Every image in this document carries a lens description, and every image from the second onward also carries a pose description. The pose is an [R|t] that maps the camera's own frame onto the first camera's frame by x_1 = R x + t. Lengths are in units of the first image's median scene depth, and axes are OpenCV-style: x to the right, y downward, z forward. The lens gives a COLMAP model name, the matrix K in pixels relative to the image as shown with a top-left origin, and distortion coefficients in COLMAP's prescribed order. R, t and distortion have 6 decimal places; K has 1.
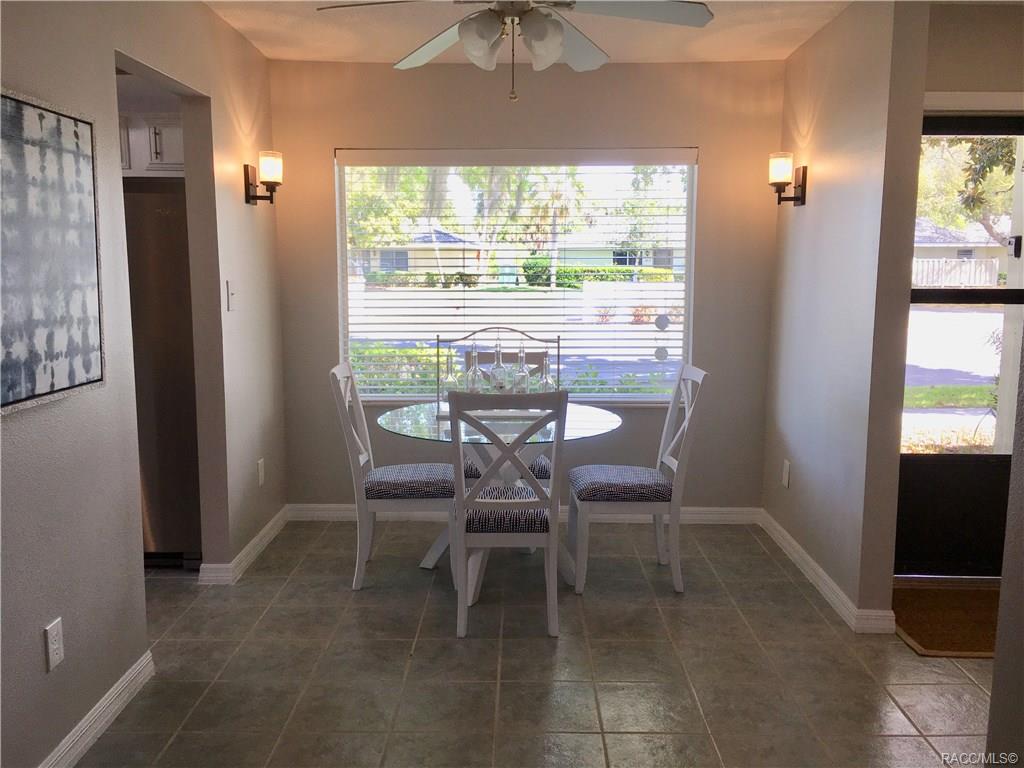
lens RADIAL K [[847.4, 0, 512.0], [0, 847.4, 384.0], [0, 0, 1]] dist [0.004725, -0.012060]
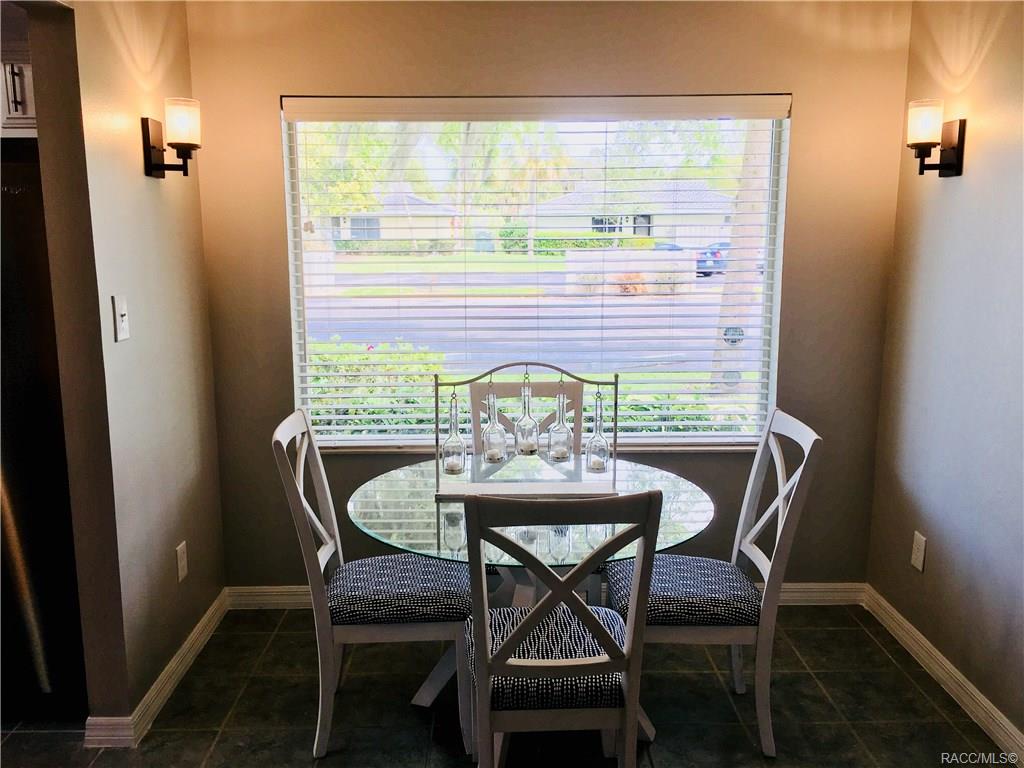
lens RADIAL K [[842.5, 0, 512.0], [0, 842.5, 384.0], [0, 0, 1]] dist [0.078037, -0.135217]
pose [[0.999475, -0.010634, 0.030608, -0.043500], [0.009365, 0.999103, 0.041290, -0.070897], [-0.031020, -0.040982, 0.998678, 0.299029]]
